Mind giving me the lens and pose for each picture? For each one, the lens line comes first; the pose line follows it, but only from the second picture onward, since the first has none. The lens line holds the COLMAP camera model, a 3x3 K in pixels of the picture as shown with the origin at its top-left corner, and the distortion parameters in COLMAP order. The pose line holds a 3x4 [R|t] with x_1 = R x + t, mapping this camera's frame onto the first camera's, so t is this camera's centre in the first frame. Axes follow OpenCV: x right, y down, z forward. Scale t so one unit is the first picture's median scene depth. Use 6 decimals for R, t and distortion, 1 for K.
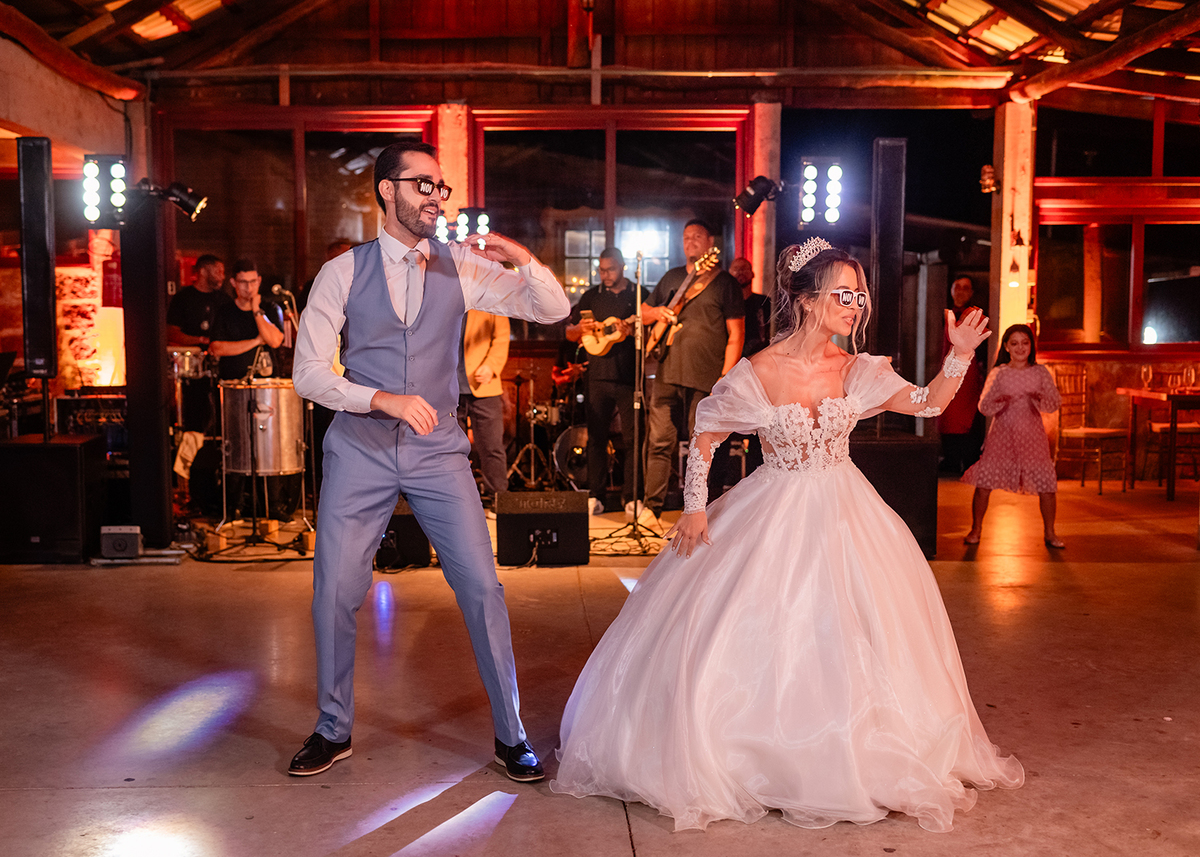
lens RADIAL K [[1481.8, 0, 558.6], [0, 1481.8, 471.8], [0, 0, 1]] dist [0.006510, -0.016747]
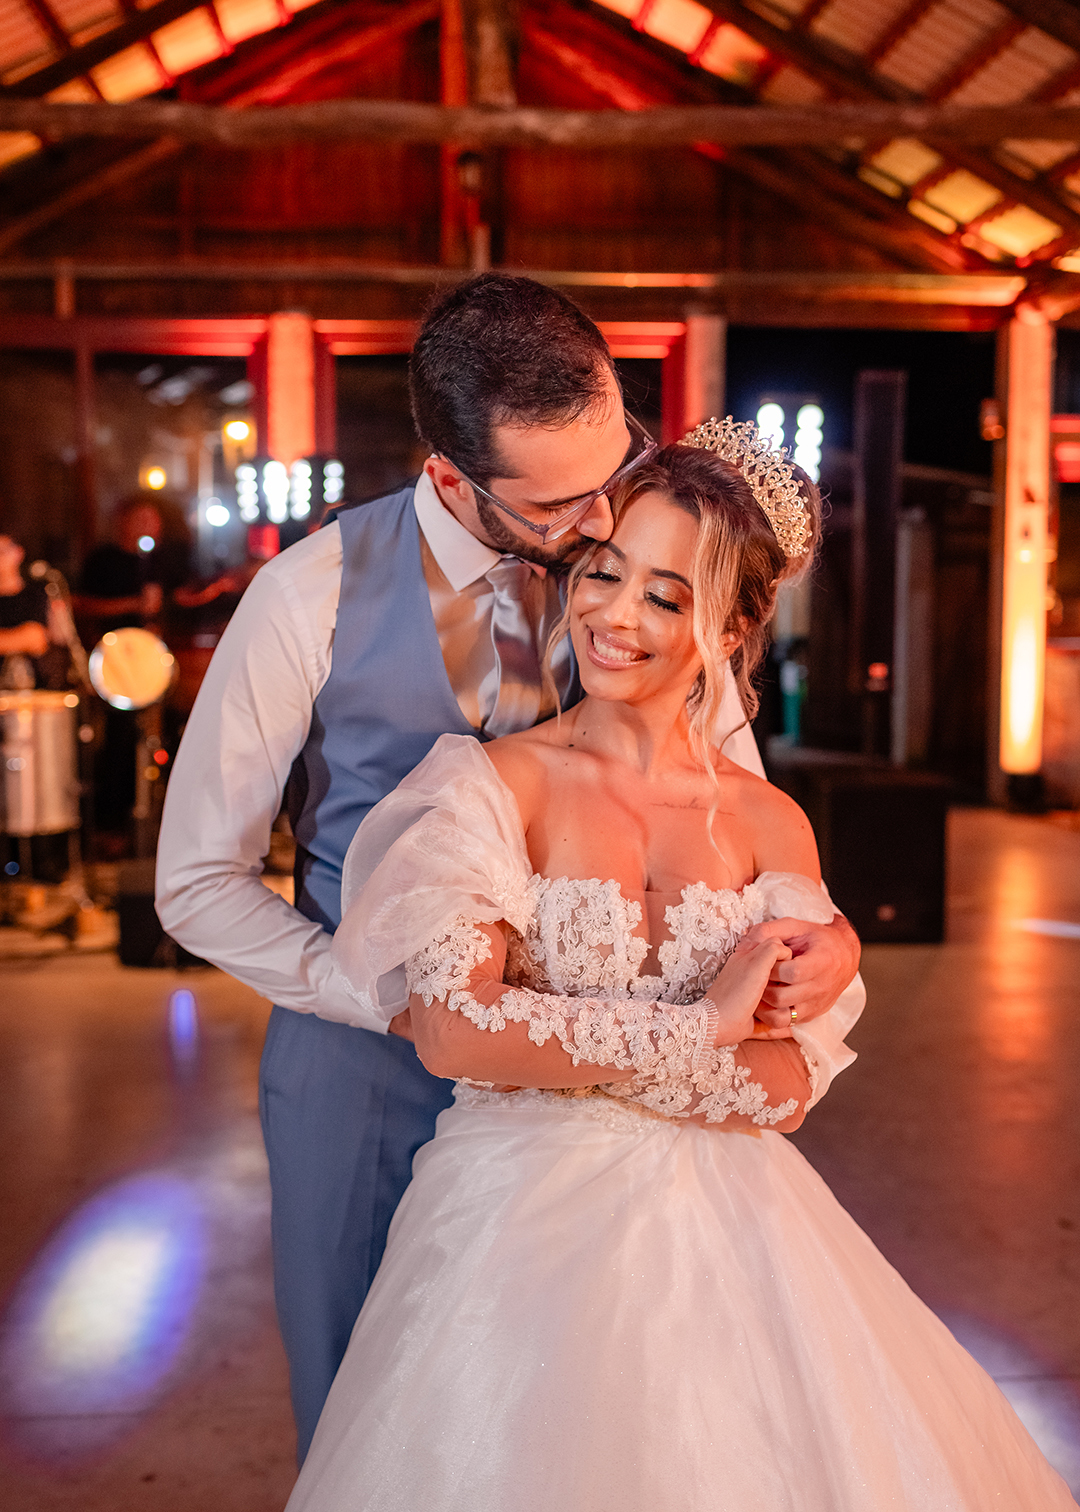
lens RADIAL K [[1788.5, 0, 530.3], [0, 1788.5, 714.1], [0, 0, 1]] dist [0.001515, 0.003235]
pose [[0.998703, -0.001921, 0.050878, 0.003649], [0.002974, 0.999783, -0.020636, -0.026571], [-0.050827, 0.020760, 0.998492, 0.090661]]
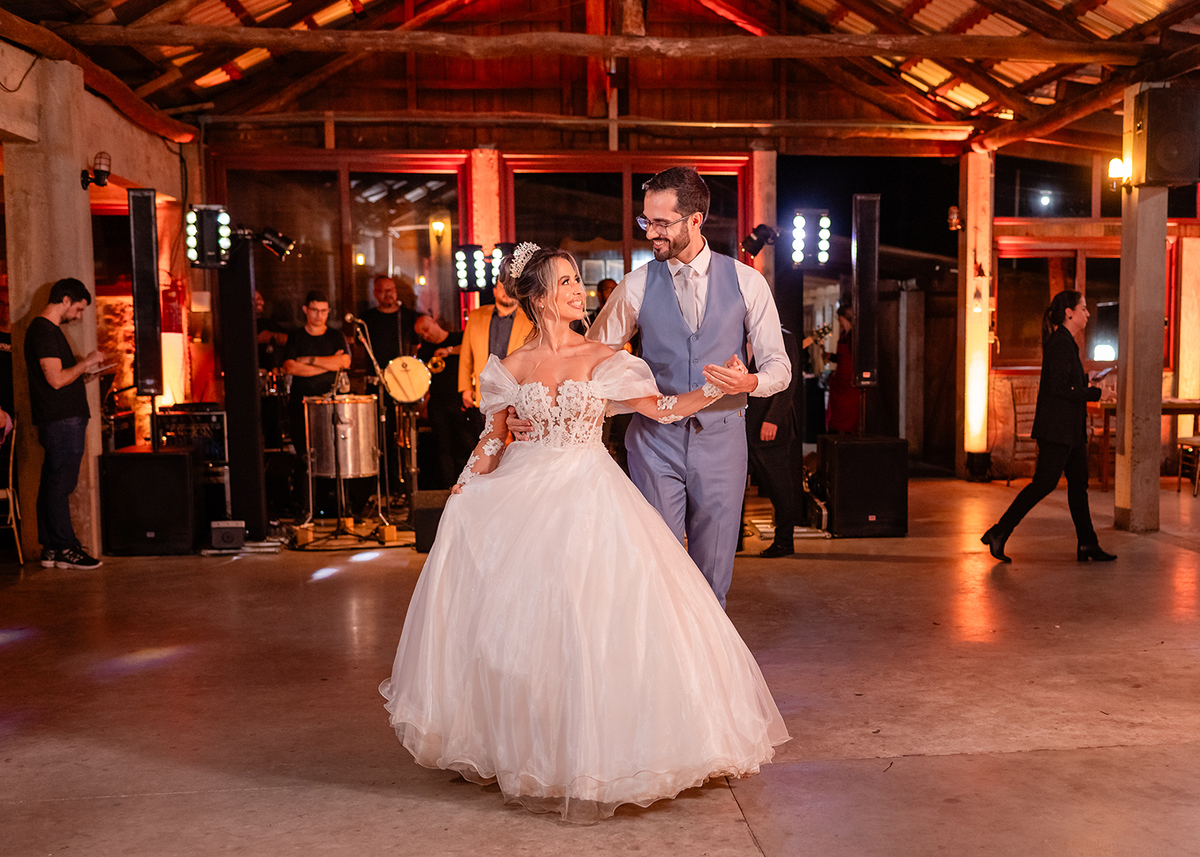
lens RADIAL K [[1565.4, 0, 737.4], [0, 1565.4, 528.1], [0, 0, 1]] dist [0.003654, -0.010764]
pose [[0.992368, -0.019164, 0.121813, -0.031952], [0.016890, 0.999664, 0.019675, 0.017086], [-0.122149, -0.017468, 0.992358, -0.197334]]
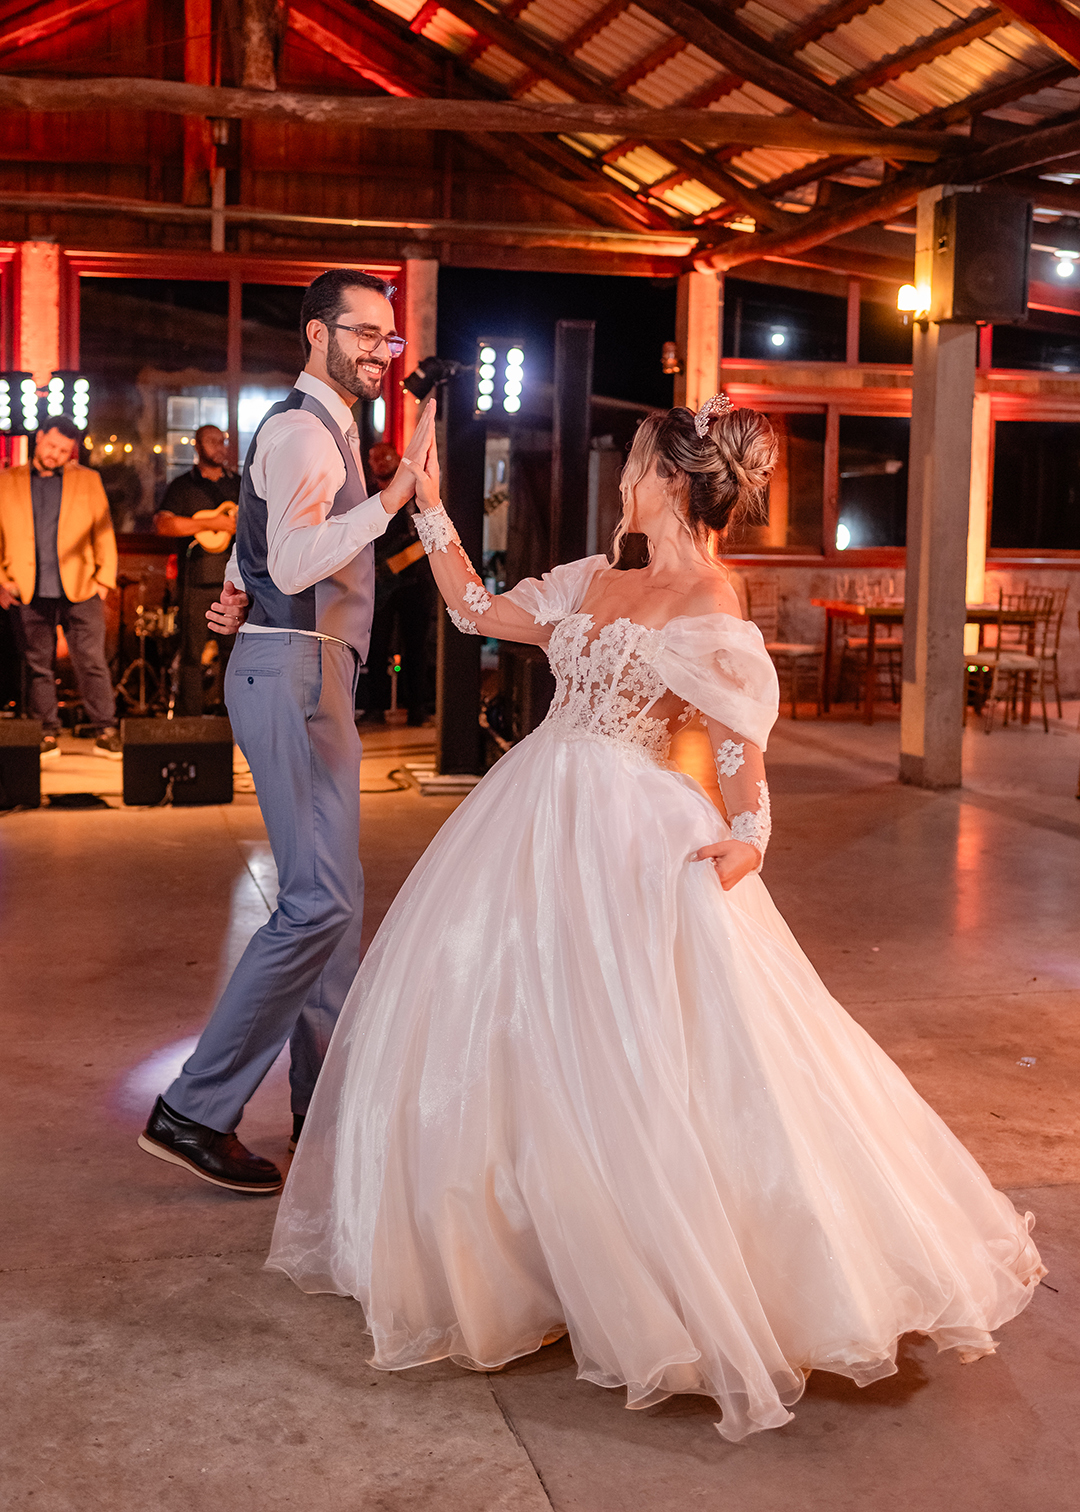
lens RADIAL K [[1923.5, 0, 525.3], [0, 1923.5, 627.4], [0, 0, 1]] dist [0.008376, -0.010065]
pose [[0.976102, 0.006967, 0.217202, -0.039681], [0.000253, 0.999449, -0.033195, -0.001209], [-0.217314, 0.032456, 0.975562, -0.083935]]
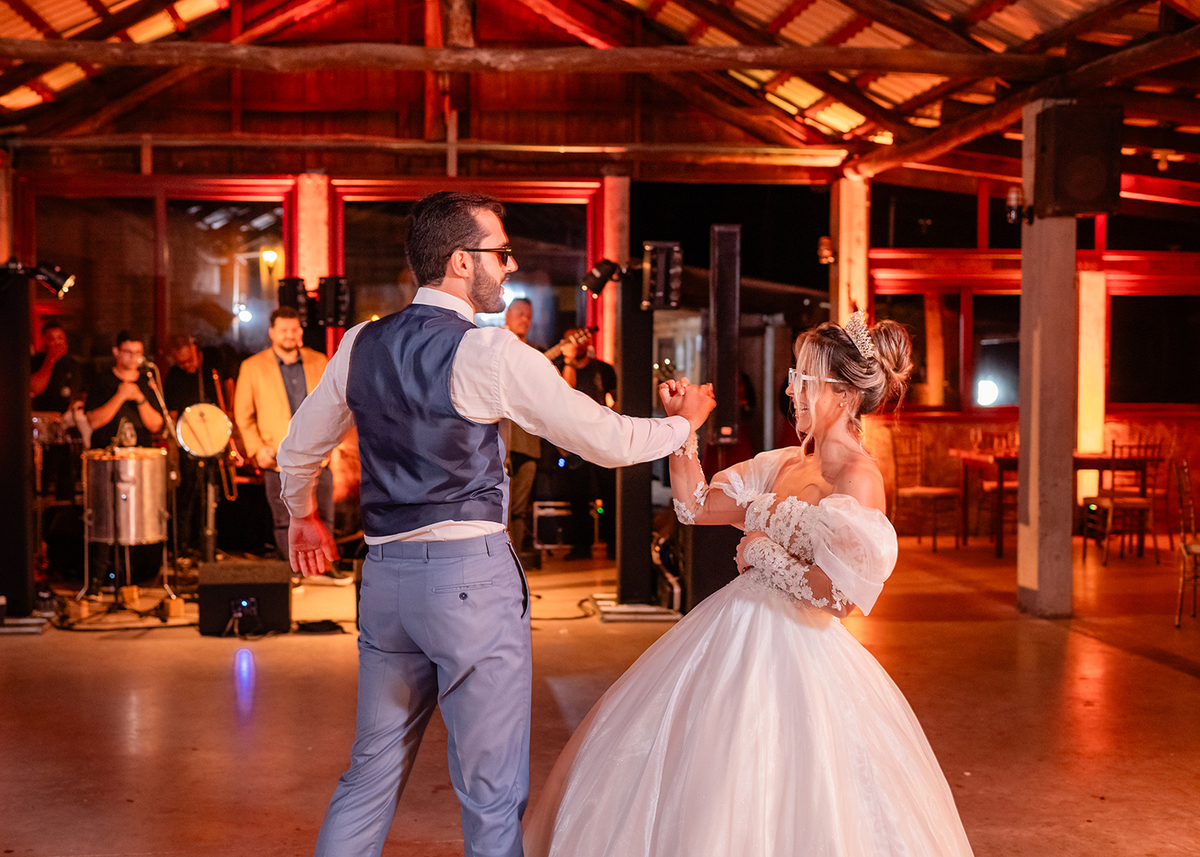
lens RADIAL K [[1526.6, 0, 534.2], [0, 1526.6, 414.0], [0, 0, 1]] dist [0.008376, -0.010065]
pose [[0.997158, -0.000586, 0.075340, 0.001791], [0.005465, 0.997899, -0.064561, -0.013010], [-0.075143, 0.064789, 0.995066, -0.055869]]
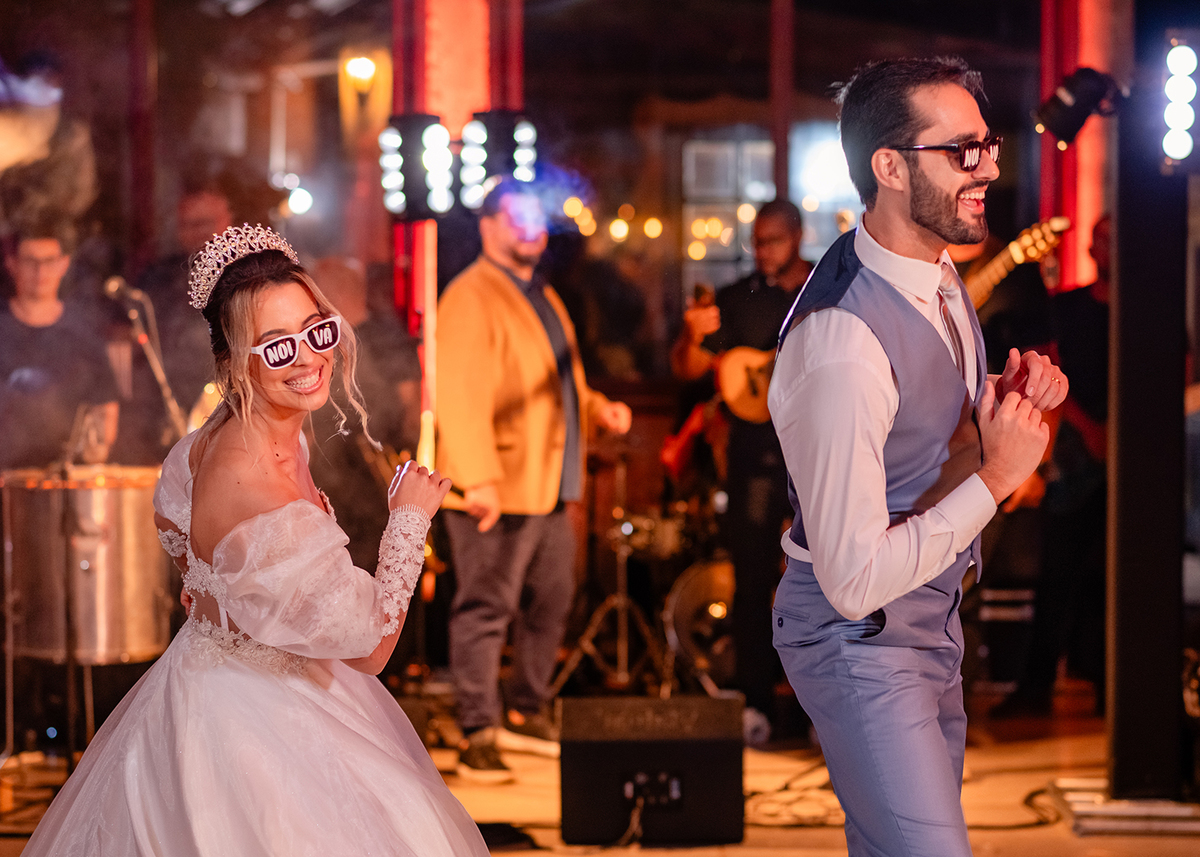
lens RADIAL K [[3427.8, 0, 598.4], [0, 3427.8, 484.7], [0, 0, 1]] dist [-0.061317, -0.238504]
pose [[0.999870, 0.001206, -0.016049, -0.007271], [-0.001972, 0.998857, -0.047754, -0.001969], [0.015974, 0.047779, 0.998730, -0.108749]]
